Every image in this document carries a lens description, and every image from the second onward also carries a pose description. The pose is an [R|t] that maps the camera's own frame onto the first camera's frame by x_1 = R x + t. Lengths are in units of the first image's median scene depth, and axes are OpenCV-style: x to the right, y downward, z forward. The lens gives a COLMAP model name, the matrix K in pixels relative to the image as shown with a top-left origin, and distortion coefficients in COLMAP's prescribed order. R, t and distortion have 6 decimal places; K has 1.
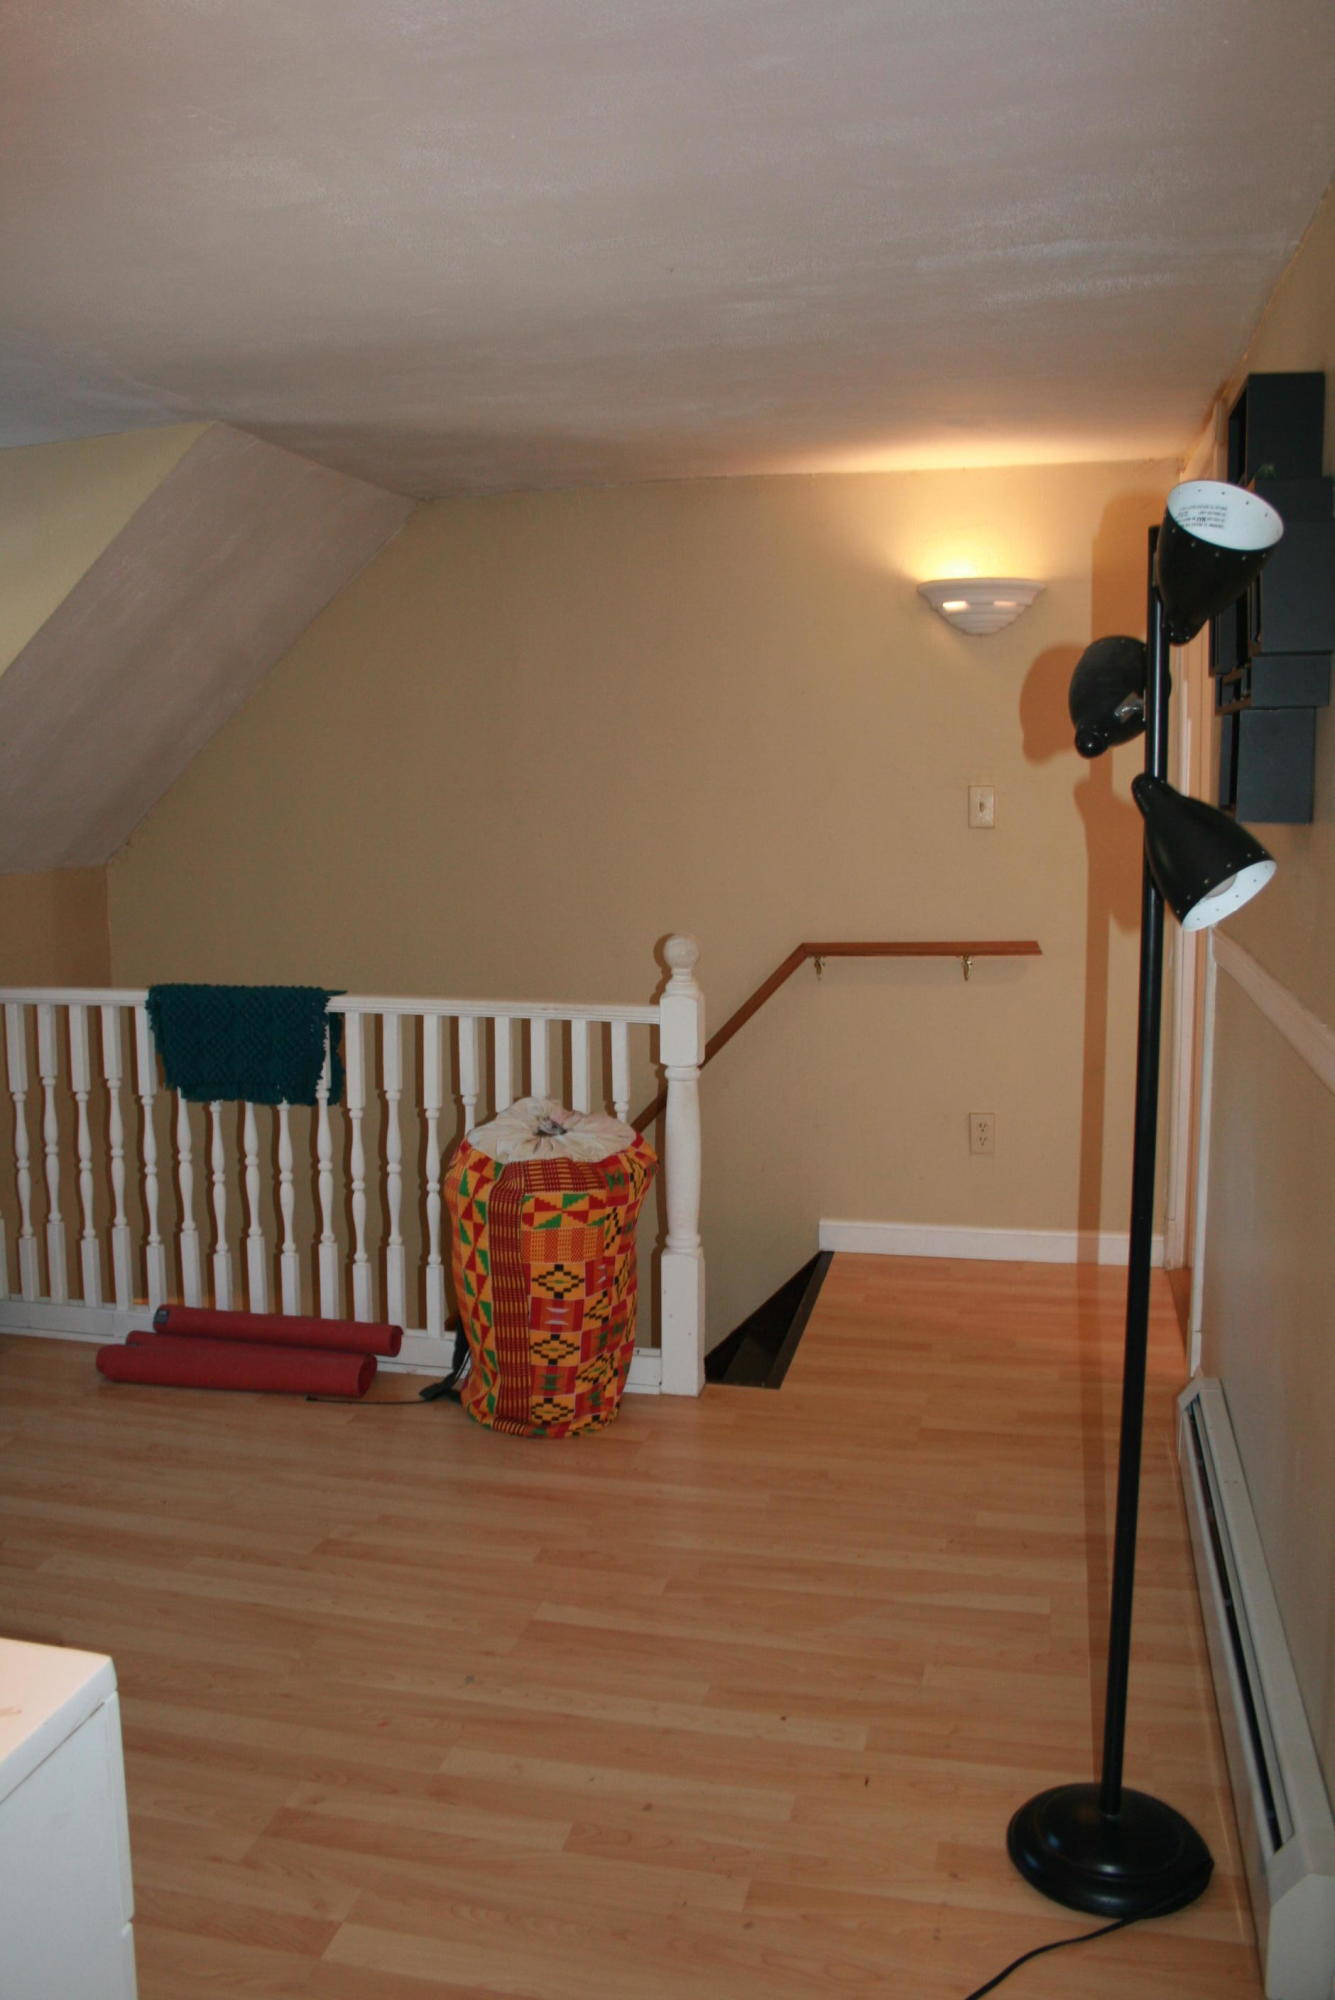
lens RADIAL K [[1701.2, 0, 667.5], [0, 1701.2, 1000.0], [0, 0, 1]] dist [-0.170833, 0.149629]
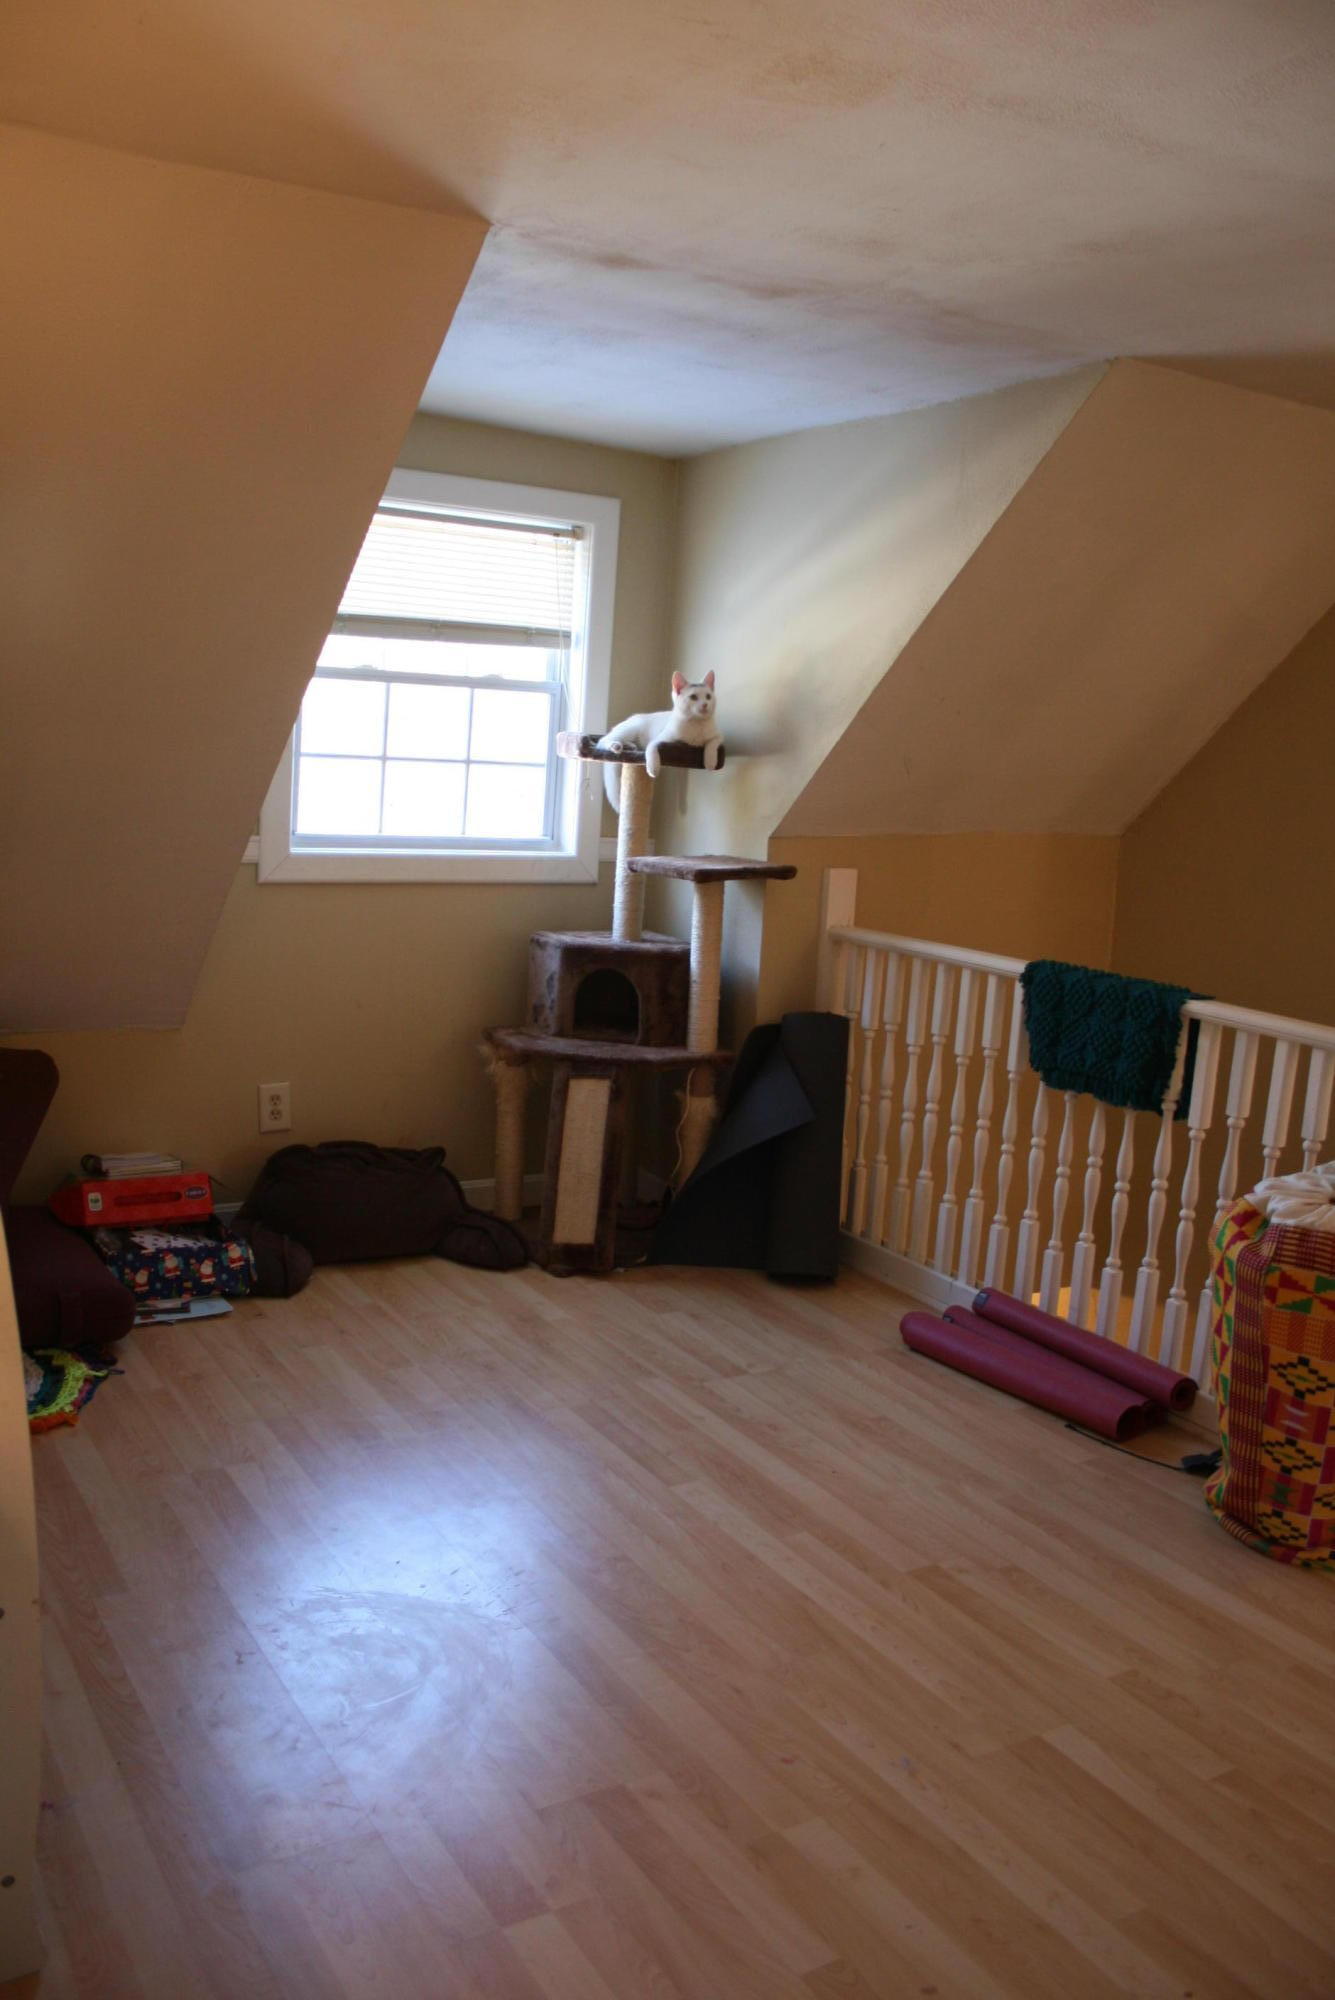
lens RADIAL K [[1701.2, 0, 667.5], [0, 1701.2, 1000.0], [0, 0, 1]] dist [-0.170833, 0.149629]
pose [[0.685762, 0.158947, -0.710258, 0.264336], [-0.152556, 0.985575, 0.073265, -0.027234], [0.711658, 0.058111, 0.700118, 0.200703]]
